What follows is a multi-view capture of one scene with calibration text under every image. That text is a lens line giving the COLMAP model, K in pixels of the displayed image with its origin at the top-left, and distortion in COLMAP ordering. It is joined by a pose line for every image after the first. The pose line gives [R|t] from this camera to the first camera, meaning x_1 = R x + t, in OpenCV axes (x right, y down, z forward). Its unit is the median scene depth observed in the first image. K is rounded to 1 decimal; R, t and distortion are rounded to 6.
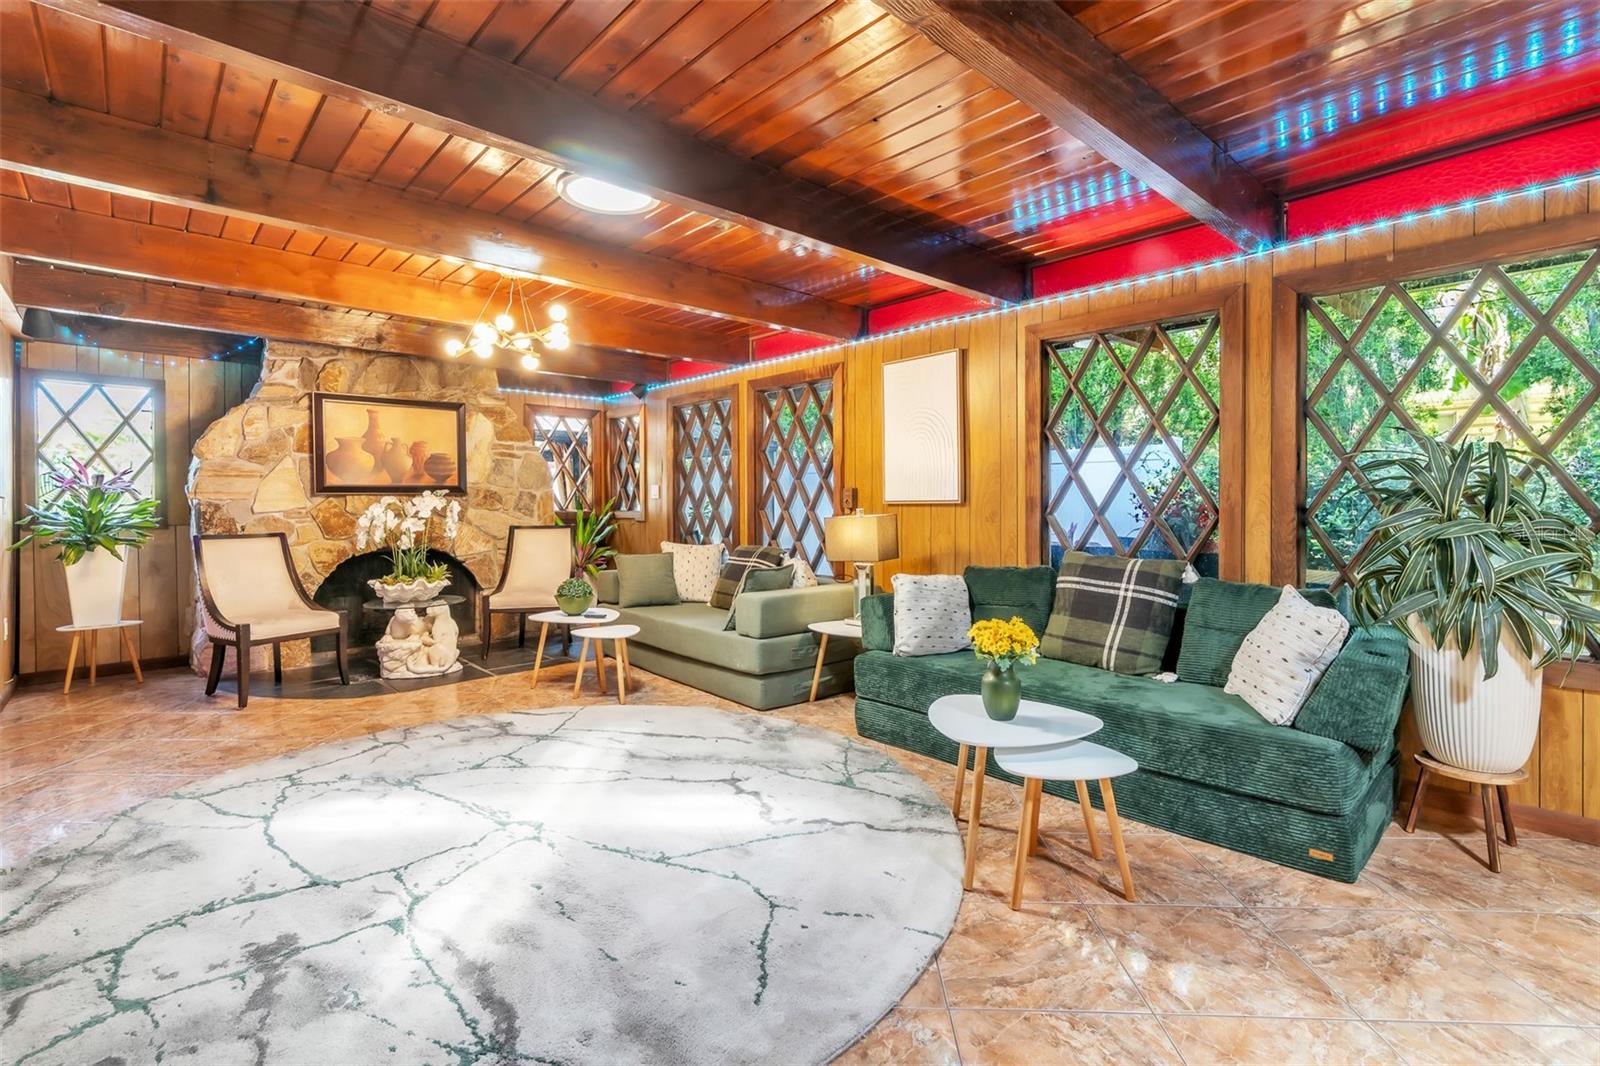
lens RADIAL K [[732.5, 0, 802.0], [0, 732.5, 508.0], [0, 0, 1]] dist [0.010673, -0.003470]
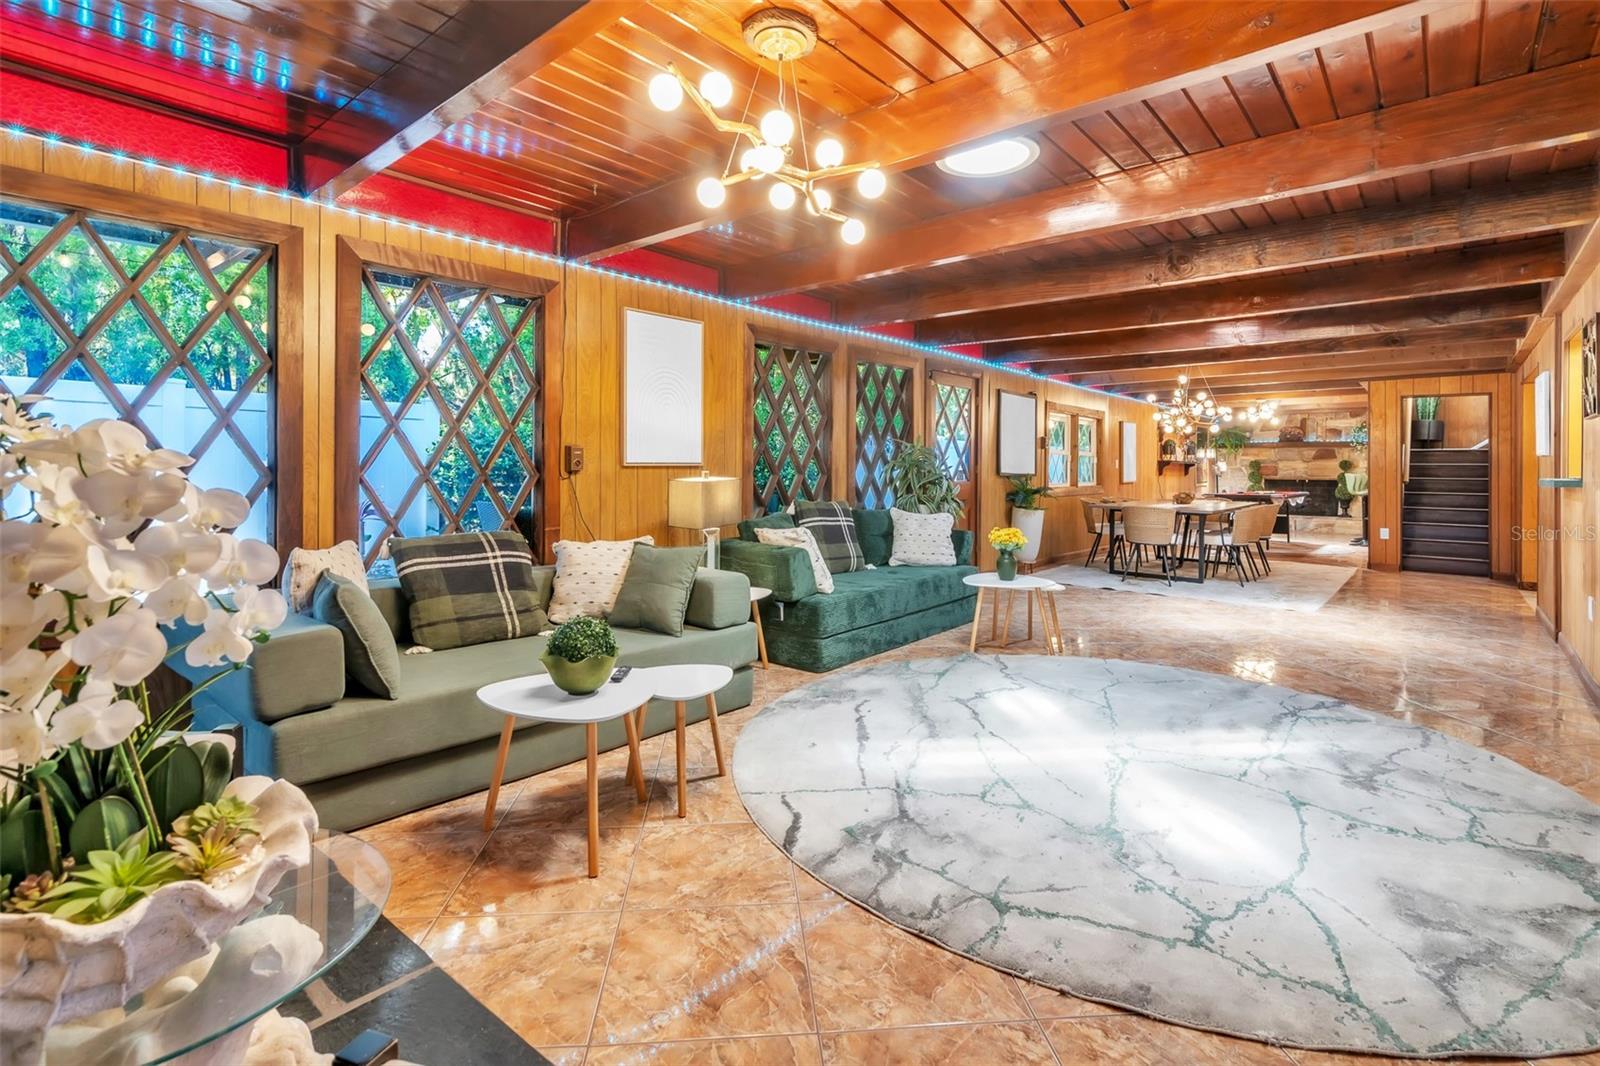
lens RADIAL K [[732.5, 0, 812.6], [0, 732.5, 469.8], [0, 0, 1]] dist [0.010673, -0.003470]
pose [[-0.119647, -0.004026, 0.992808, -1.022038], [0.000942, 0.999991, 0.004169, -0.005641], [-0.992816, 0.001434, -0.119642, 1.134401]]
